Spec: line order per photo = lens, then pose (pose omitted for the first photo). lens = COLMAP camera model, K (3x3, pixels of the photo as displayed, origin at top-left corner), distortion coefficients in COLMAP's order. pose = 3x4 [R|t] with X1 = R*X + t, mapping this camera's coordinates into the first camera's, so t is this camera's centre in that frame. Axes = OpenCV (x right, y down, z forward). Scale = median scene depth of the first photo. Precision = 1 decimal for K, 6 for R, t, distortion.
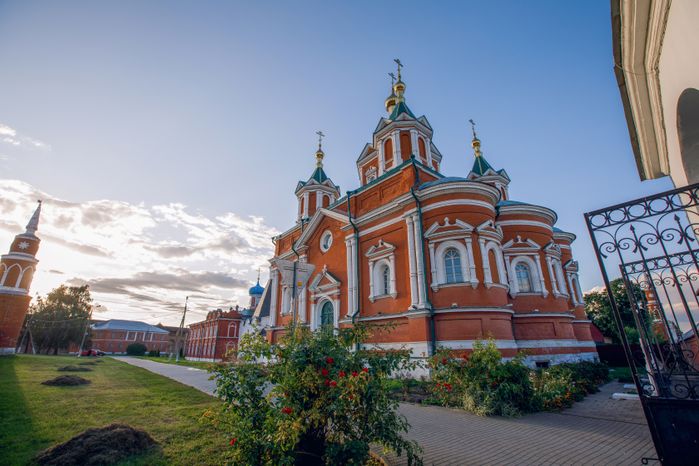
lens RADIAL K [[330.5, 0, 343.2], [0, 330.5, 220.9], [0, 0, 1]] dist [-0.039568, 0.002598]
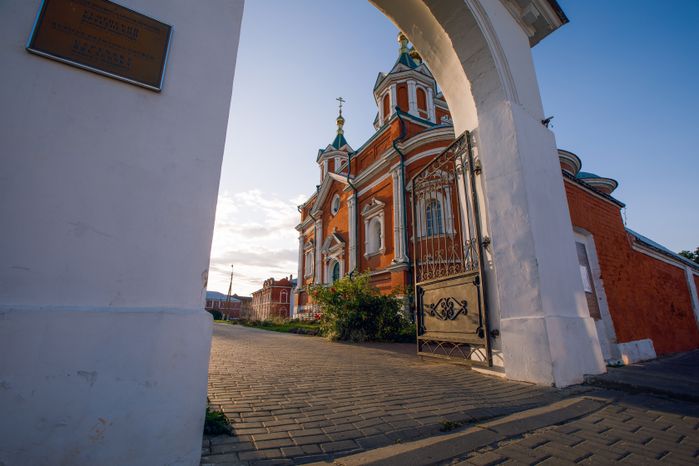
lens RADIAL K [[330.5, 0, 345.3], [0, 330.5, 228.3], [0, 0, 1]] dist [-0.039568, 0.002598]
pose [[0.976698, -0.044357, -0.209983, 0.208267], [0.064719, 0.993736, 0.091111, 0.046435], [0.204626, -0.102578, 0.973451, 0.004398]]
